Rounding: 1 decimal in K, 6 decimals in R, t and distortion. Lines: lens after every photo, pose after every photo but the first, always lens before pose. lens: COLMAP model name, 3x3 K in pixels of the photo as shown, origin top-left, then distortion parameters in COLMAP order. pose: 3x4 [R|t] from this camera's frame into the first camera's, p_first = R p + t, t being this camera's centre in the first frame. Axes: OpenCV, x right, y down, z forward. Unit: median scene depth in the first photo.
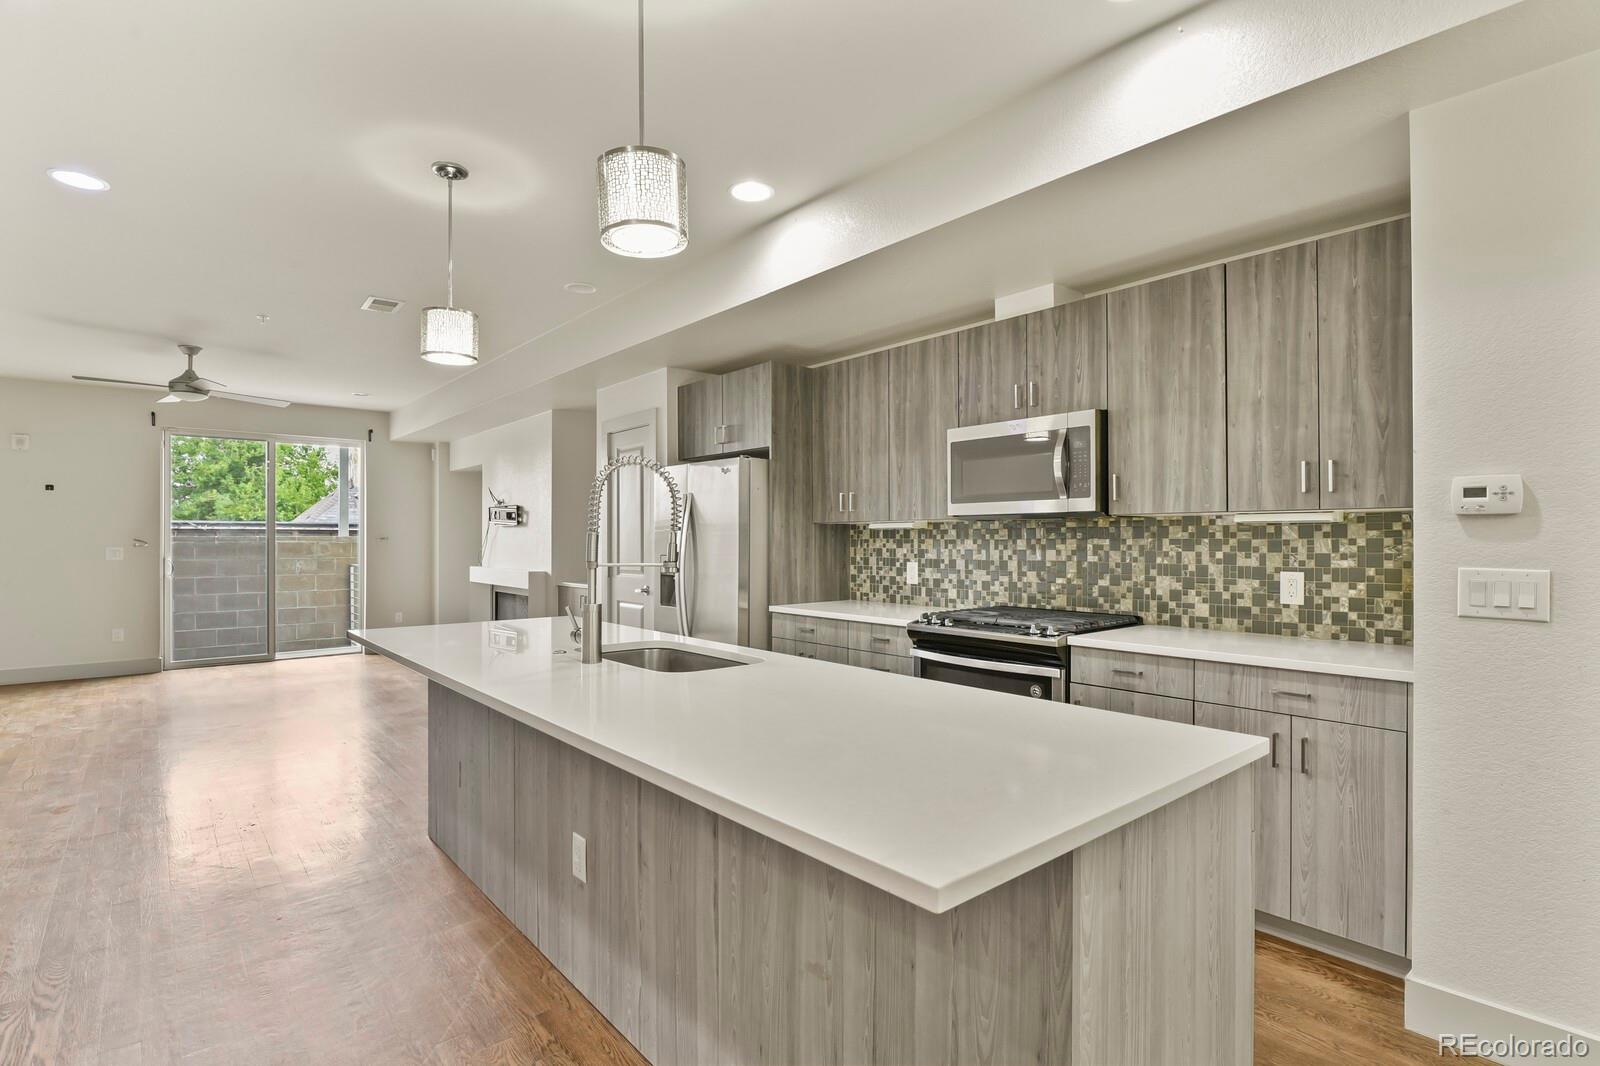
lens RADIAL K [[775.0, 0, 801.4], [0, 775.0, 539.2], [0, 0, 1]] dist [-0.007704, -0.004371]
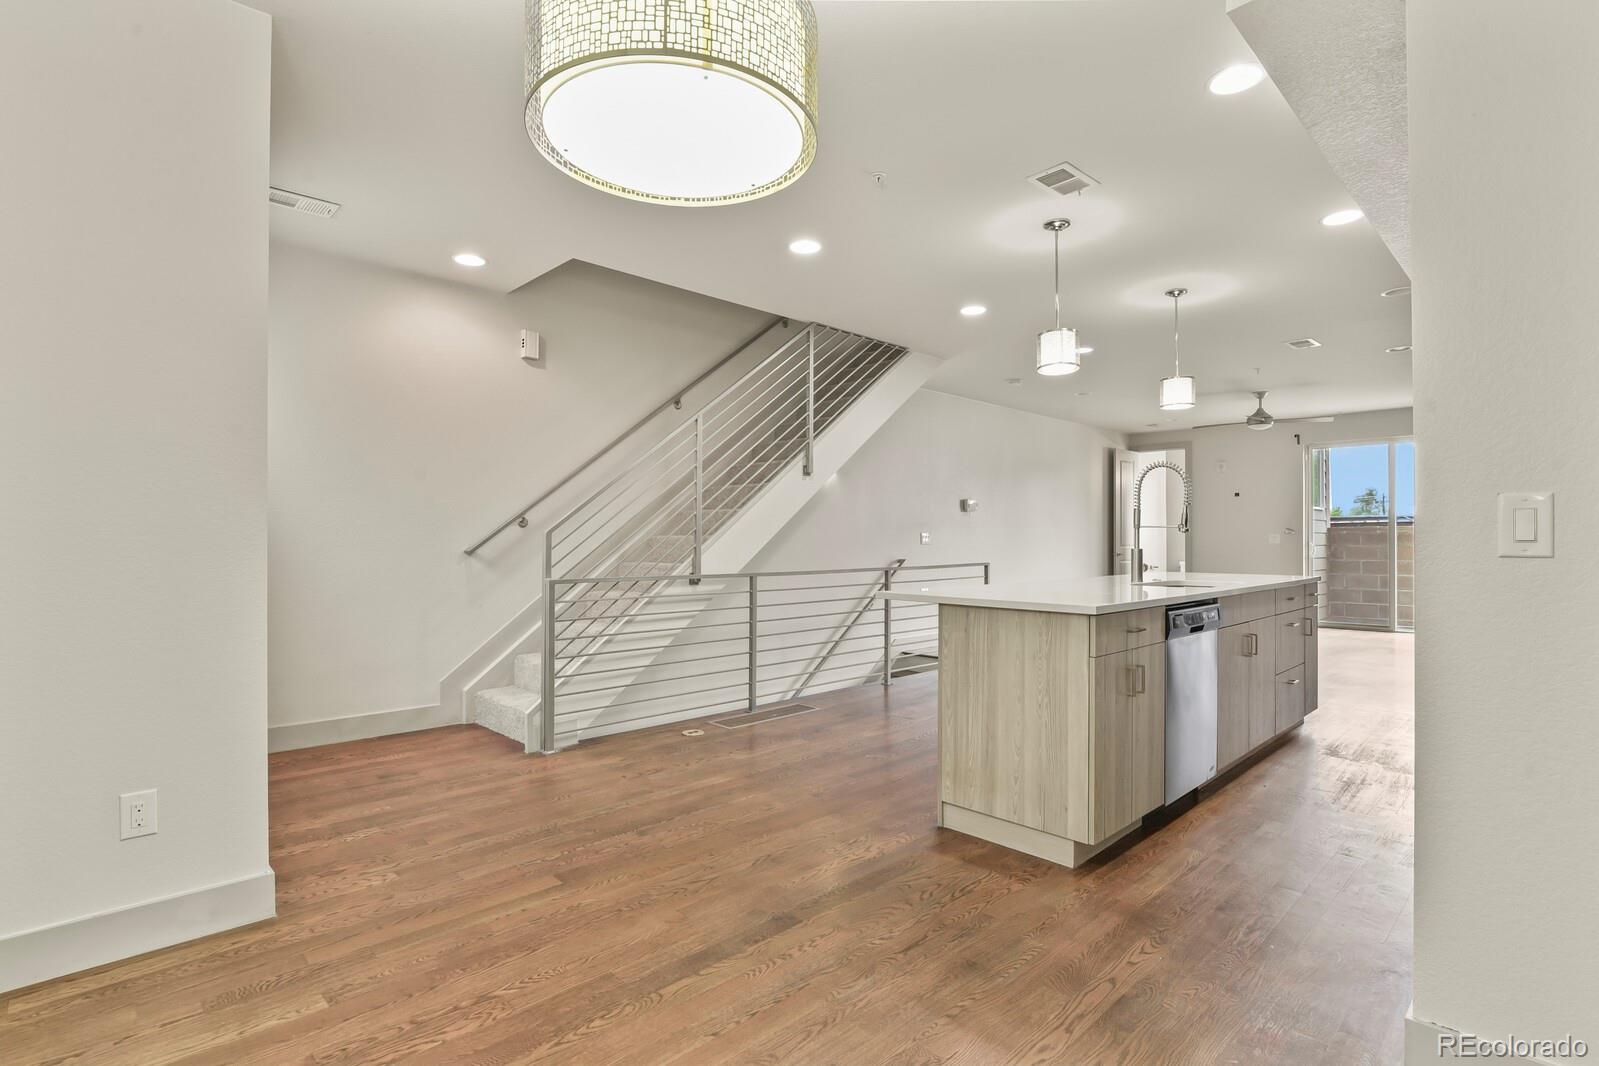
lens RADIAL K [[774.5, 0, 799.4], [0, 774.5, 535.9], [0, 0, 1]] dist [-0.007704, -0.004371]
pose [[0.060645, -0.006540, -0.998138, 0.968077], [0.001433, 0.999978, -0.006466, 0.043849], [0.998158, -0.001038, 0.060653, 0.085124]]
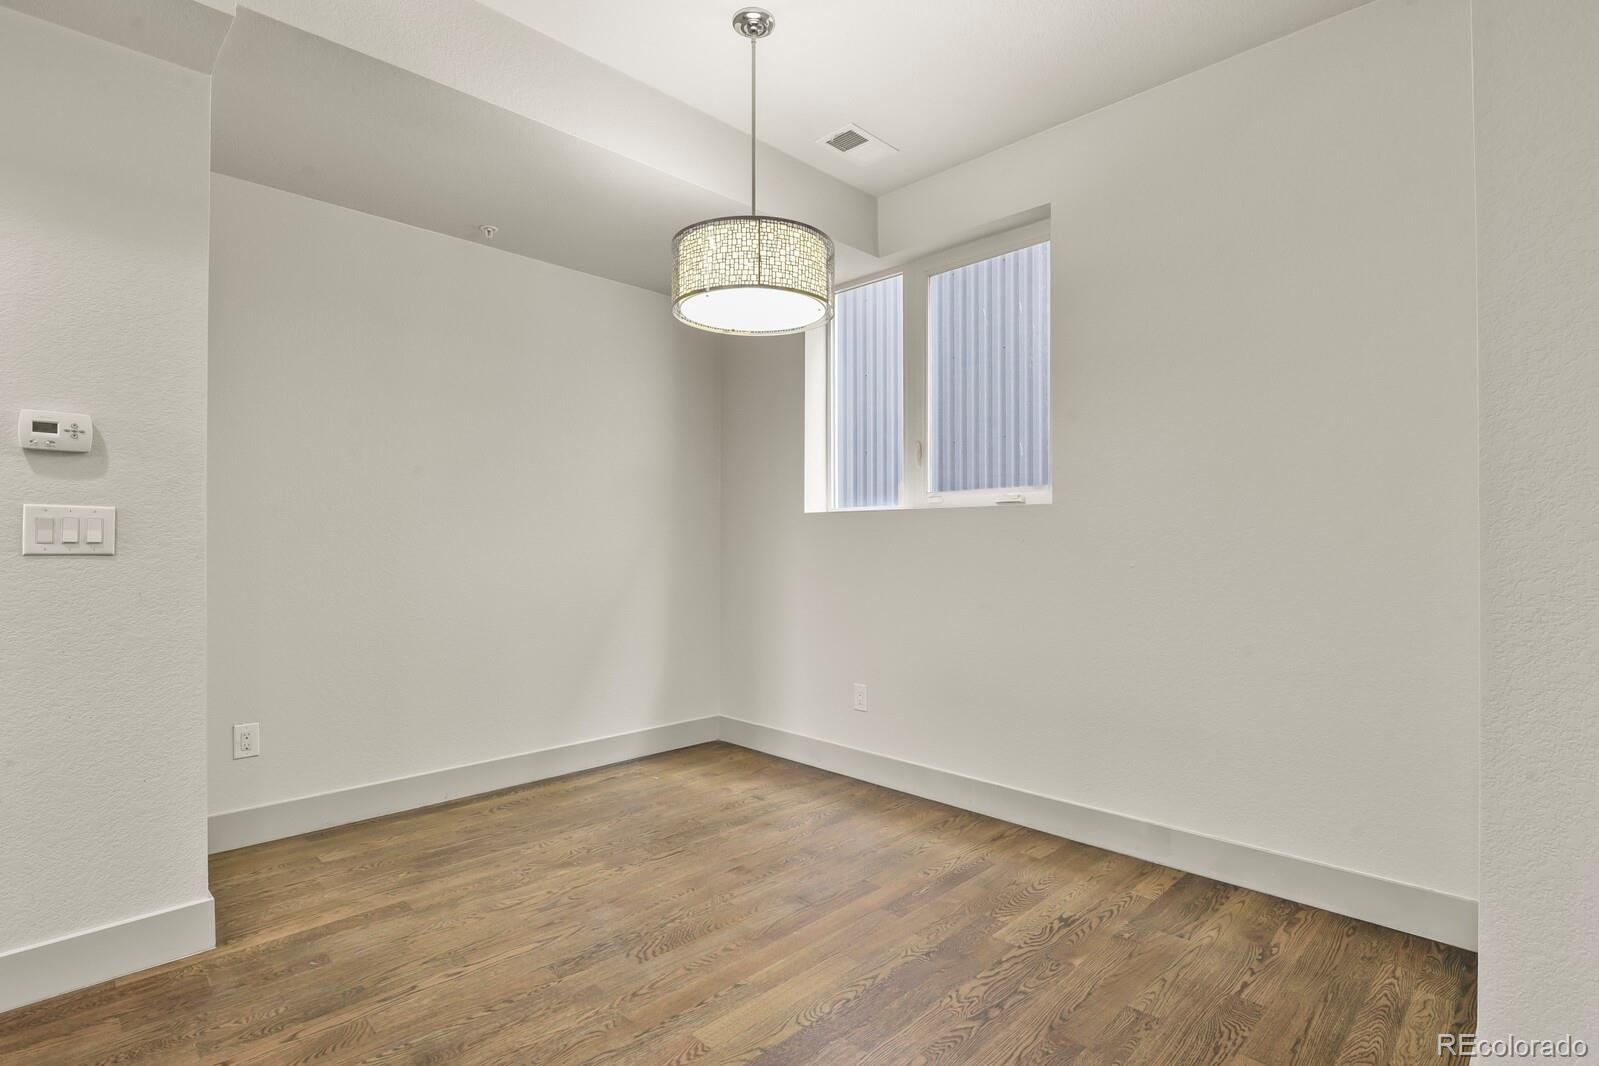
lens RADIAL K [[774.5, 0, 804.9], [0, 774.5, 538.9], [0, 0, 1]] dist [-0.007704, -0.004371]
pose [[-0.080359, 0.005828, 0.996749, -0.096535], [-0.000674, 0.999982, -0.005901, 0.046970], [-0.996766, -0.001146, -0.080354, 0.057187]]
